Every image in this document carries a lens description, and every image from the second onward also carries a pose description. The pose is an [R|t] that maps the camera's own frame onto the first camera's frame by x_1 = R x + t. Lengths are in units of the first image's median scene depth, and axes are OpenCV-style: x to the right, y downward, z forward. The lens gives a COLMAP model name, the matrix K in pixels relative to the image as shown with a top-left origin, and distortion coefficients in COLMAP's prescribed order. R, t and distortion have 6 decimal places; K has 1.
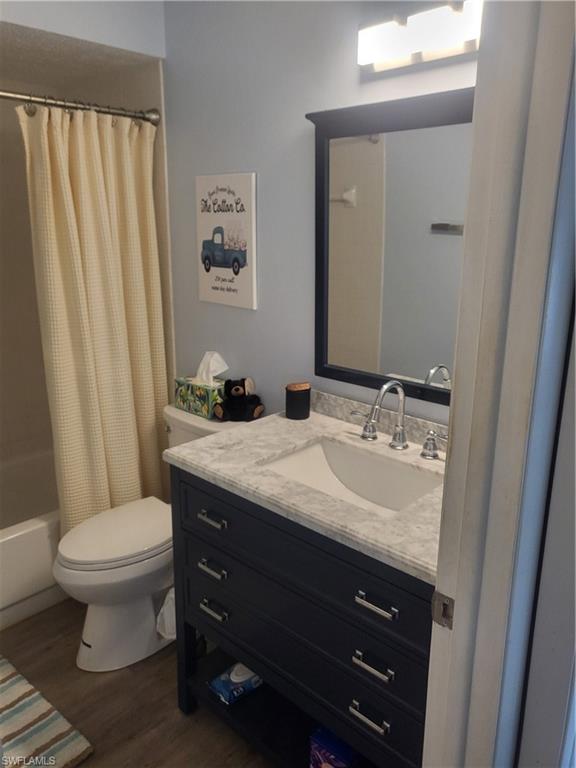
lens RADIAL K [[592.8, 0, 285.6], [0, 592.8, 381.1], [0, 0, 1]] dist [-0.003748, 0.039253]
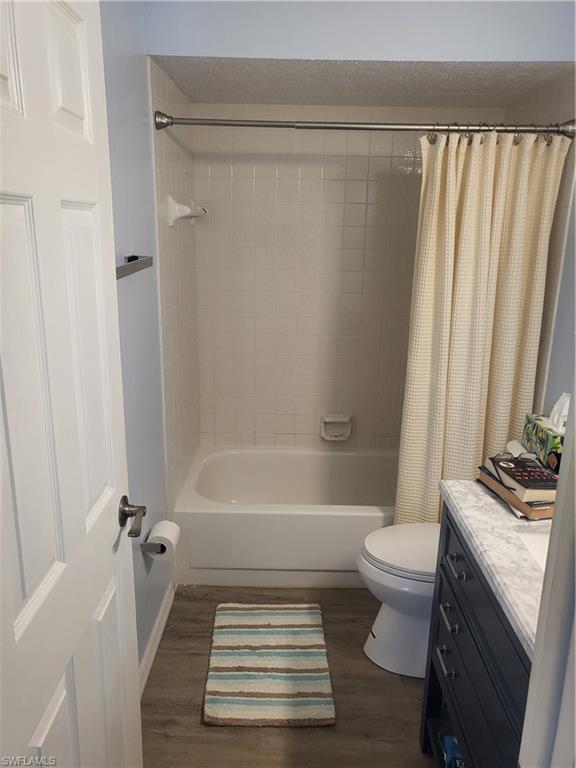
lens RADIAL K [[587.6, 0, 290.4], [0, 587.6, 388.3], [0, 0, 1]] dist [-0.005476, 0.086508]
pose [[0.689629, 0.208723, -0.693431, 0.208211], [-0.210533, 0.973989, 0.083792, -0.047091], [0.692883, 0.088204, 0.715635, 0.092559]]
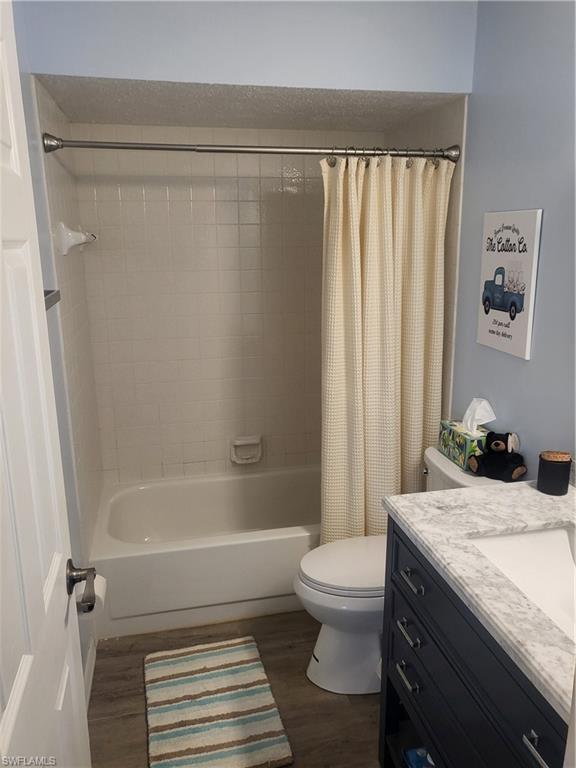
lens RADIAL K [[592.3, 0, 288.0], [0, 592.3, 384.0], [0, 0, 1]] dist [-0.001785, 0.076055]
pose [[0.830391, 0.122660, -0.543512, 0.138638], [-0.136583, 0.990517, 0.014865, -0.048659], [0.540181, 0.061890, 0.839270, 0.055550]]
